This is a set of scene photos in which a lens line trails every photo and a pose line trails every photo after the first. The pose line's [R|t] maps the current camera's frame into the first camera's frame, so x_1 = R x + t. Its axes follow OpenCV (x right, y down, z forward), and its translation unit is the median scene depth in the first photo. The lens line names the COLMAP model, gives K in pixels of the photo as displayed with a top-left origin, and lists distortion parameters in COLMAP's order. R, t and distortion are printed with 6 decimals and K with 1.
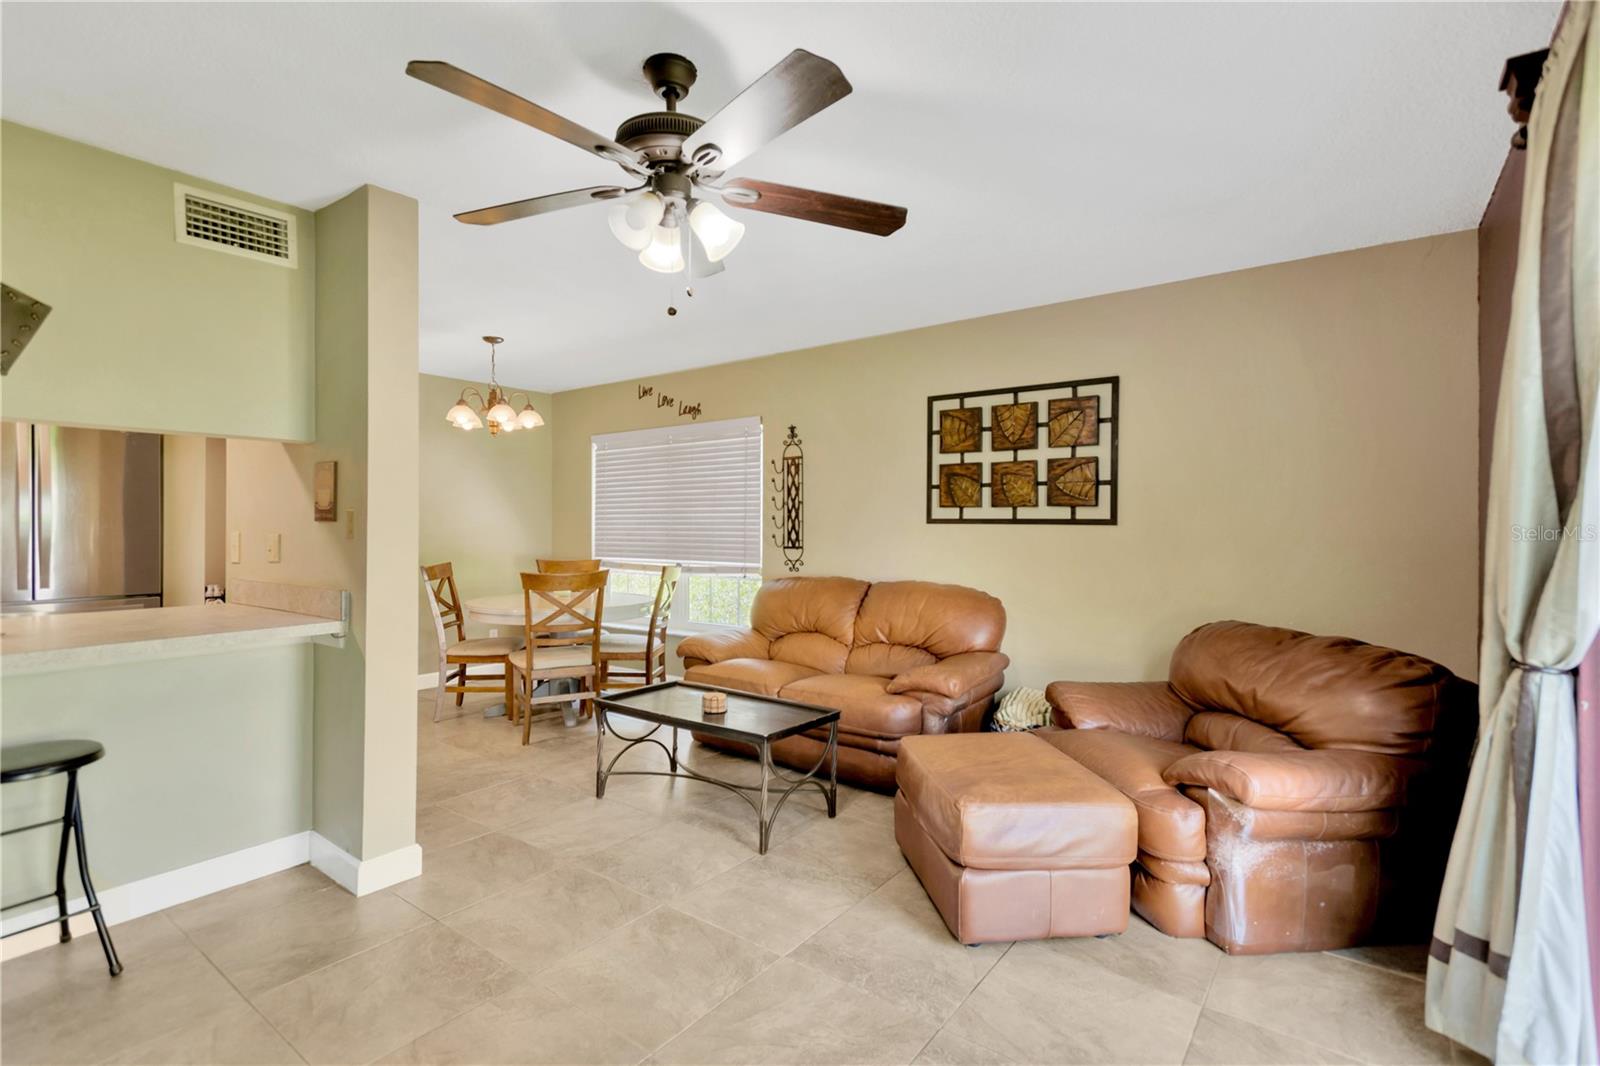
lens RADIAL K [[745.9, 0, 799.7], [0, 745.9, 529.1], [0, 0, 1]] dist [0.005476, 0.000214]
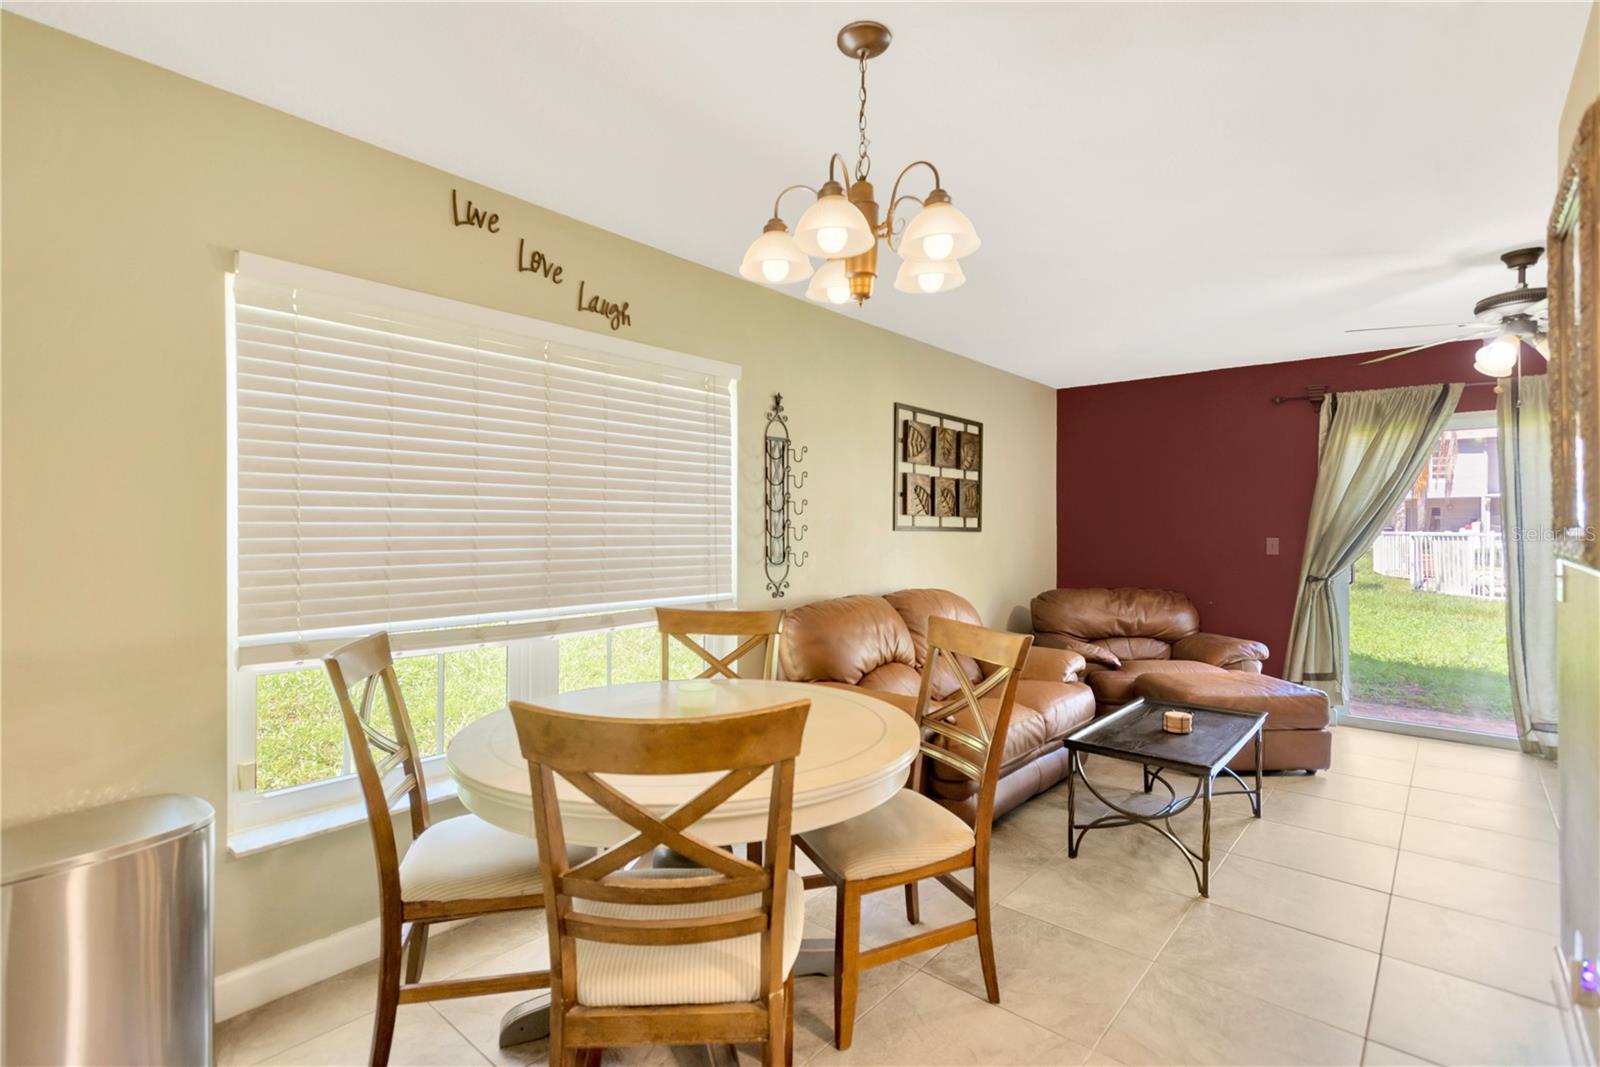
lens RADIAL K [[745.9, 0, 793.0], [0, 745.9, 534.4], [0, 0, 1]] dist [0.005476, 0.000214]
pose [[0.073943, -0.013174, 0.997175, -0.909548], [-0.001832, 0.999909, 0.013346, -0.017089], [-0.997261, -0.002813, 0.073912, 1.172187]]
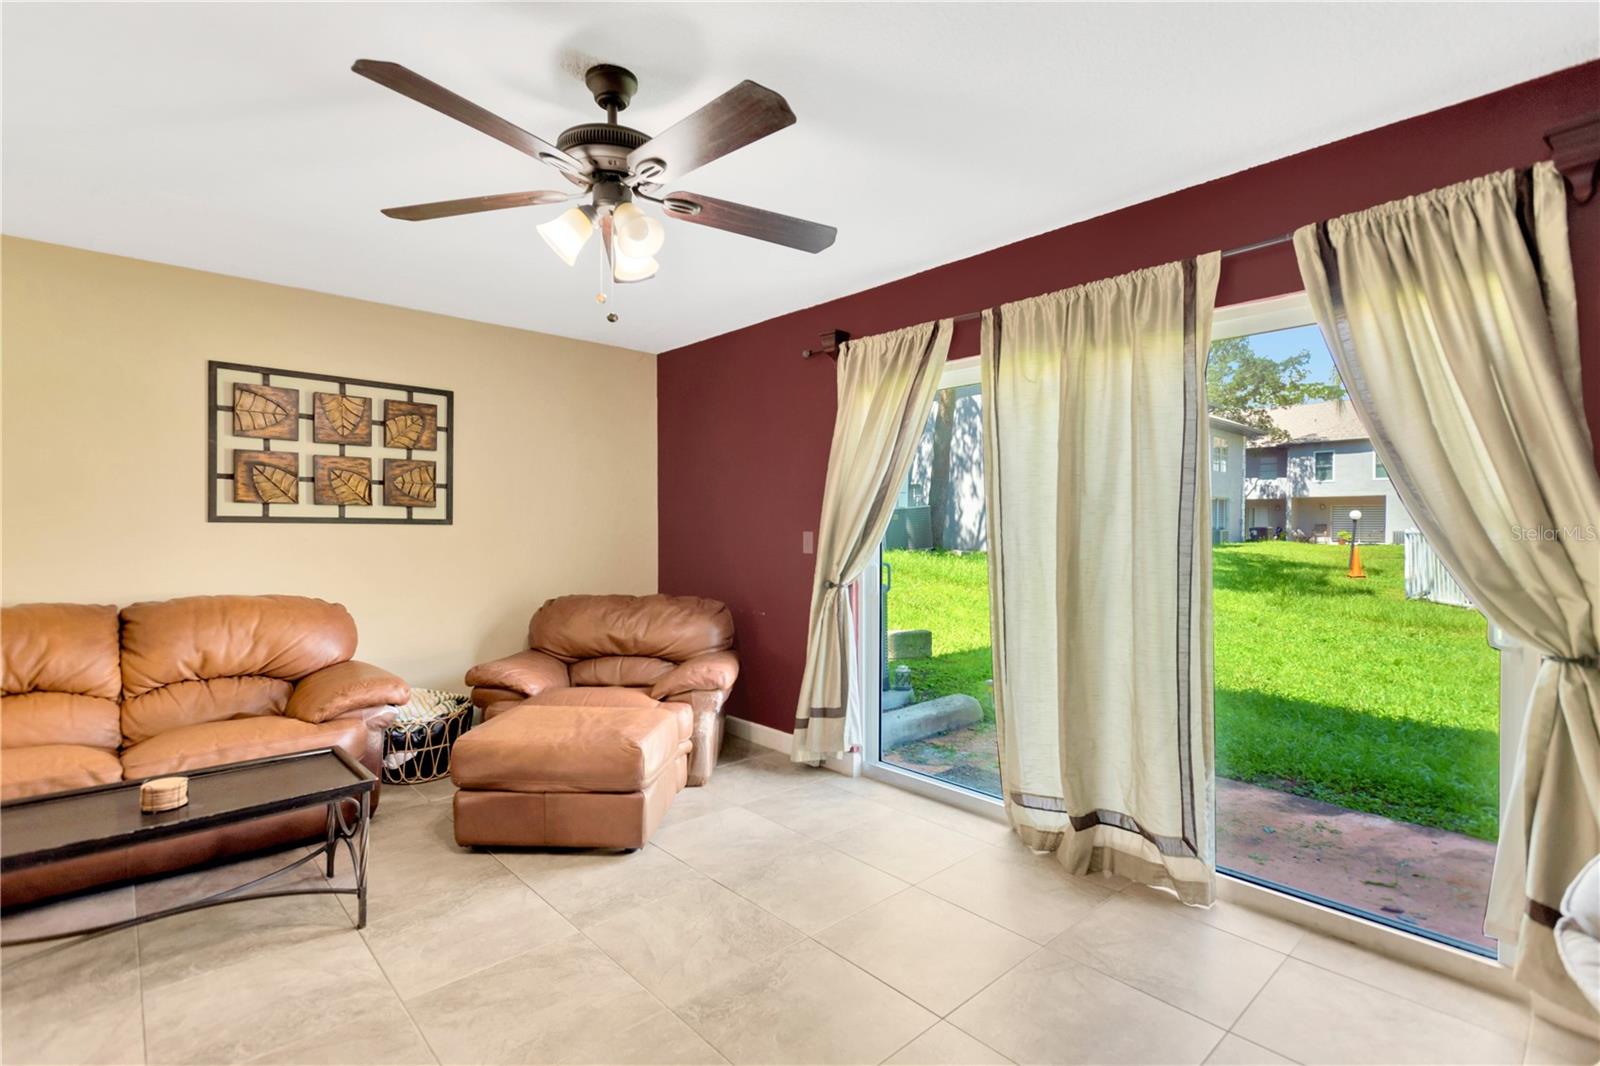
lens RADIAL K [[745.9, 0, 806.5], [0, 745.9, 529.7], [0, 0, 1]] dist [0.005476, 0.000214]
pose [[0.171624, -0.005129, 0.985149, -0.549907], [0.001355, 0.999987, 0.004970, -0.002571], [-0.985162, 0.000482, 0.171628, 0.270839]]
